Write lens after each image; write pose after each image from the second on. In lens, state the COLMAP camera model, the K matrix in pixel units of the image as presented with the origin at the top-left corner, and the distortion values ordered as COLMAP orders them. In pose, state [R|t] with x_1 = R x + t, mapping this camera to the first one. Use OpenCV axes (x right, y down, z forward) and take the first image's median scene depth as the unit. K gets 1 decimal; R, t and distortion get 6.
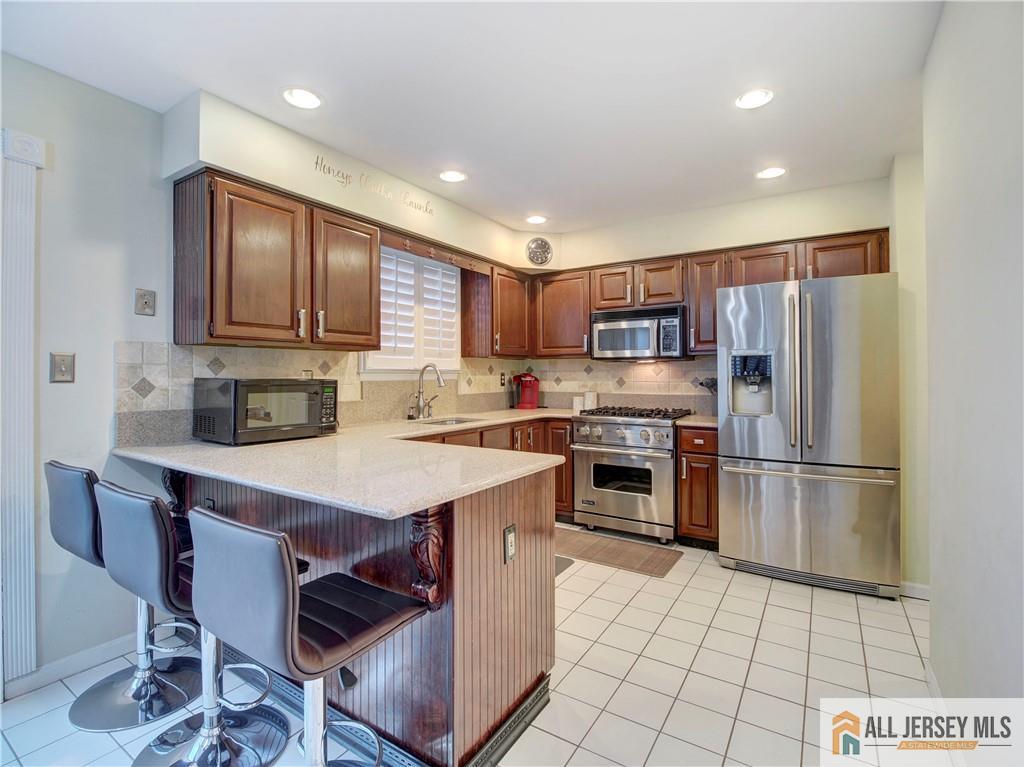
lens RADIAL K [[482.0, 0, 512.0], [0, 482.0, 383.5], [0, 0, 1]] dist [-0.001744, -0.000478]
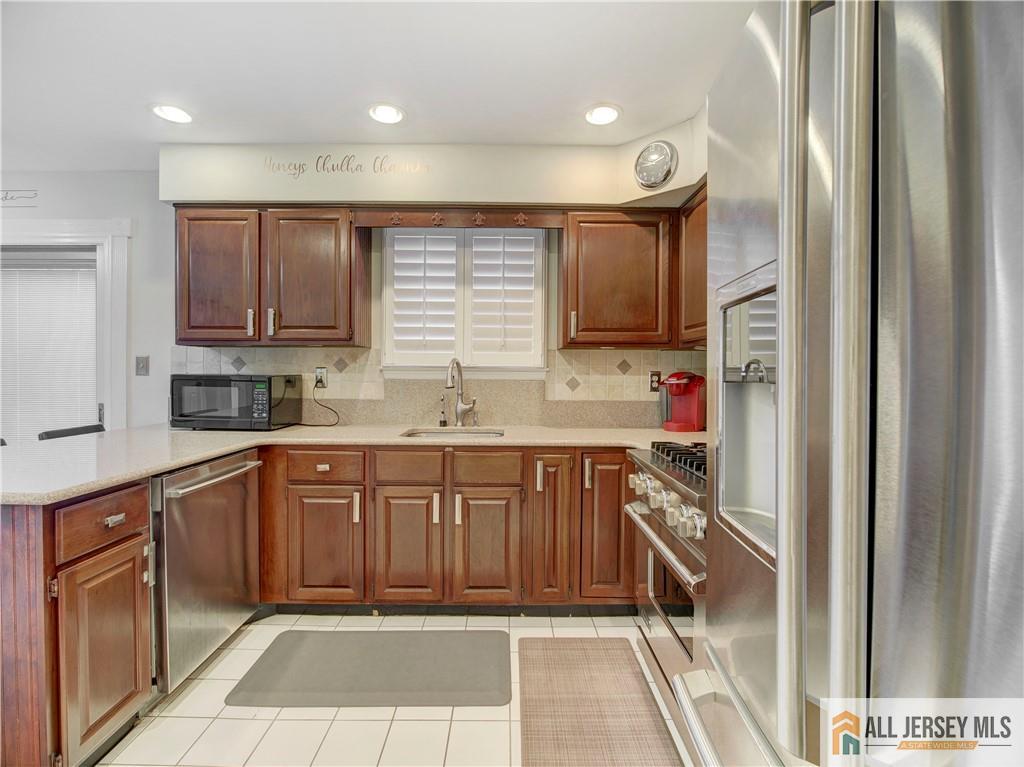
lens RADIAL K [[482.0, 0, 512.0], [0, 482.0, 383.5], [0, 0, 1]] dist [-0.001744, -0.000478]
pose [[0.559495, 0.022726, -0.828522, 0.547712], [-0.023779, 0.999653, 0.011362, -0.011655], [0.828492, 0.013344, 0.559842, 0.633051]]
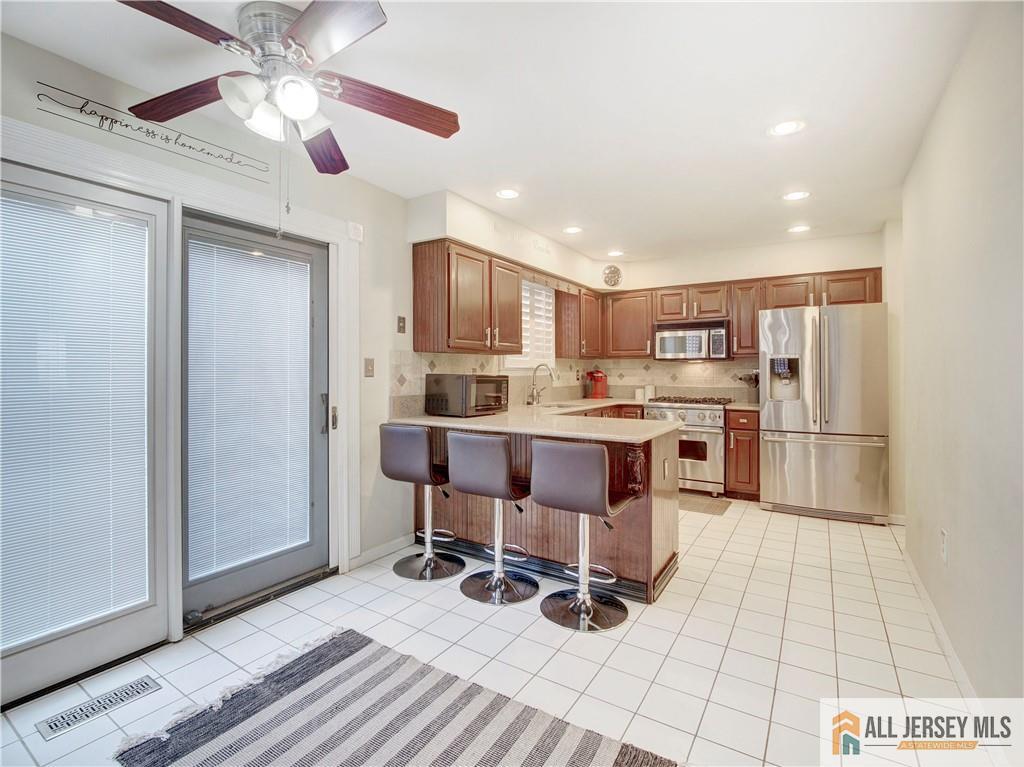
lens RADIAL K [[479.4, 0, 516.4], [0, 479.4, 381.2], [0, 0, 1]] dist [0.001372, 0.000311]
pose [[0.999891, 0.000519, 0.014759, -0.264243], [-0.000565, 0.999995, 0.003083, 0.004105], [-0.014757, -0.003091, 0.999886, -0.336396]]
